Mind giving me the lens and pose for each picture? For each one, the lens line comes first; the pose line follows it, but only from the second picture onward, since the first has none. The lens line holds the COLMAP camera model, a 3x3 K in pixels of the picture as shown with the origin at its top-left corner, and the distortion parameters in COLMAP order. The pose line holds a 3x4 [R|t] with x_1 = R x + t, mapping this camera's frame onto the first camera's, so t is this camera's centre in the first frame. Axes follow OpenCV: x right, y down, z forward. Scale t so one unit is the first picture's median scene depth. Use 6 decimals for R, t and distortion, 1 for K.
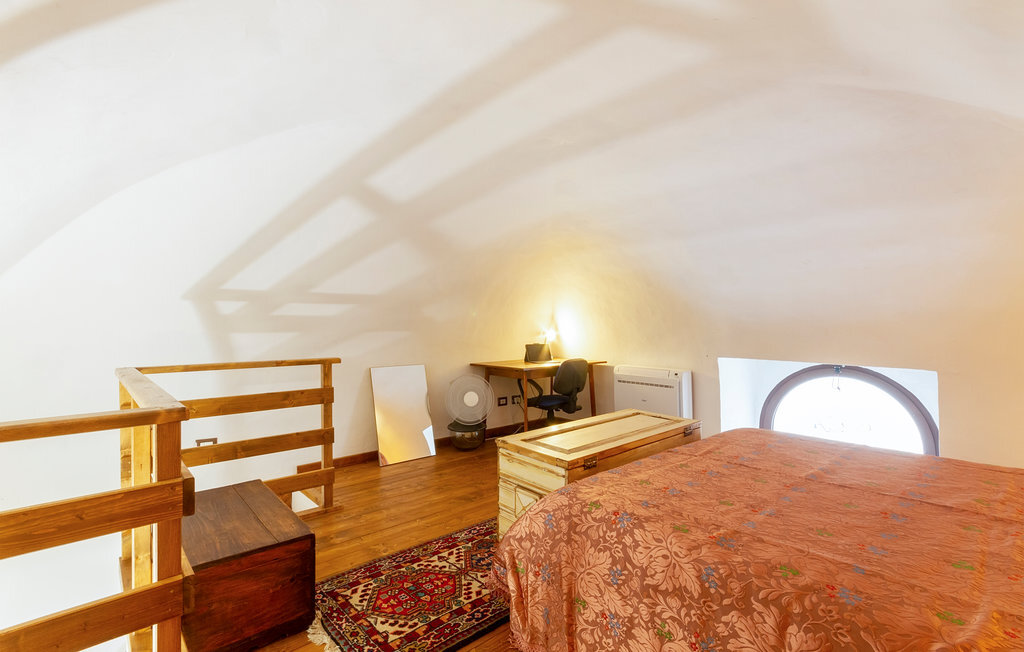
lens RADIAL K [[481.0, 0, 515.3], [0, 481.0, 321.3], [0, 0, 1]] dist [0.004708, -0.000490]
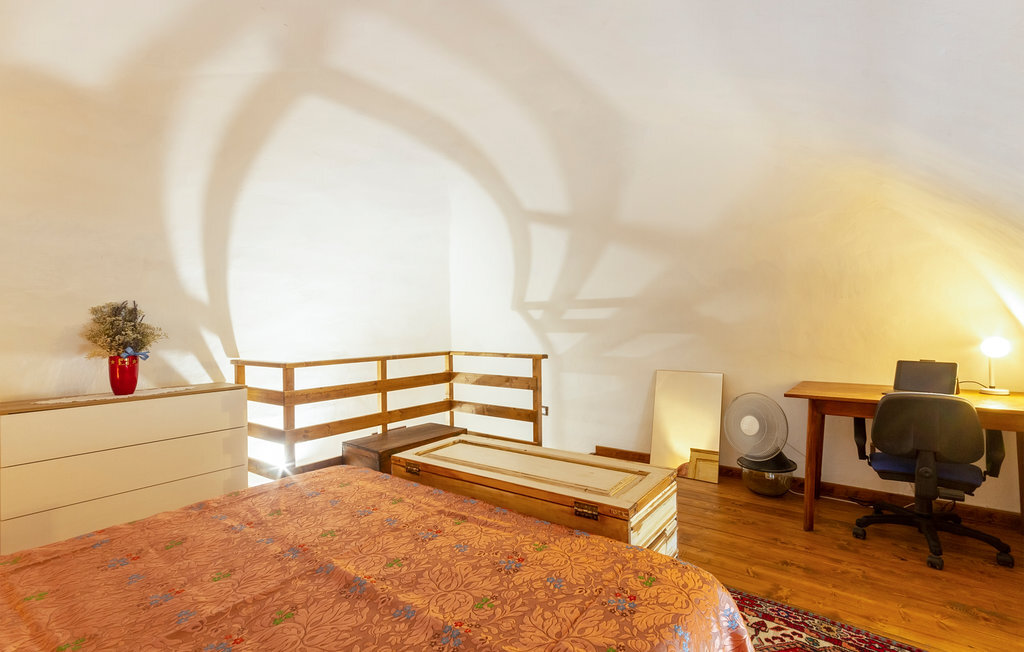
lens RADIAL K [[481.0, 0, 512.4], [0, 481.0, 323.6], [0, 0, 1]] dist [0.004708, -0.000490]
pose [[0.190160, -0.000001, -0.981753, 0.843671], [0.013044, 0.999912, 0.002526, -0.006737], [0.981667, -0.013287, 0.190143, 0.723591]]
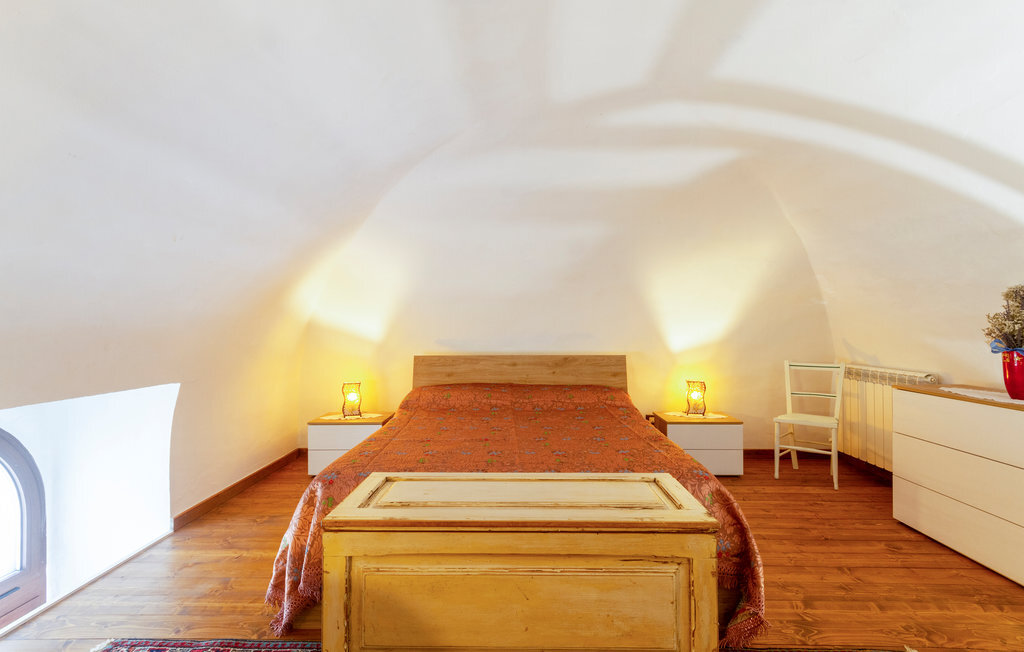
lens RADIAL K [[481.0, 0, 511.4], [0, 481.0, 326.7], [0, 0, 1]] dist [0.004708, -0.000490]
pose [[-0.721457, 0.005728, 0.692436, -0.218913], [0.011083, 0.999933, 0.003276, 0.000285], [-0.692371, 0.010037, -0.721472, 1.271923]]
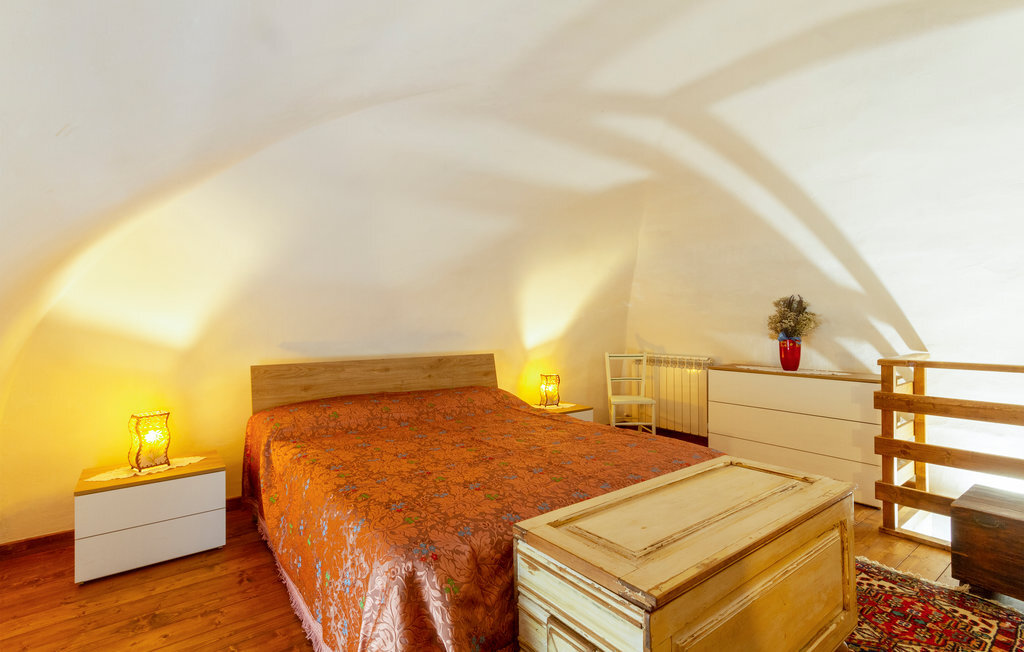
lens RADIAL K [[481.0, 0, 510.1], [0, 481.0, 321.6], [0, 0, 1]] dist [0.004708, -0.000490]
pose [[-0.996020, 0.009252, 0.088645, 0.324024], [0.009459, 0.999953, 0.001919, -0.002386], [-0.088623, 0.002750, -0.996061, 1.403596]]
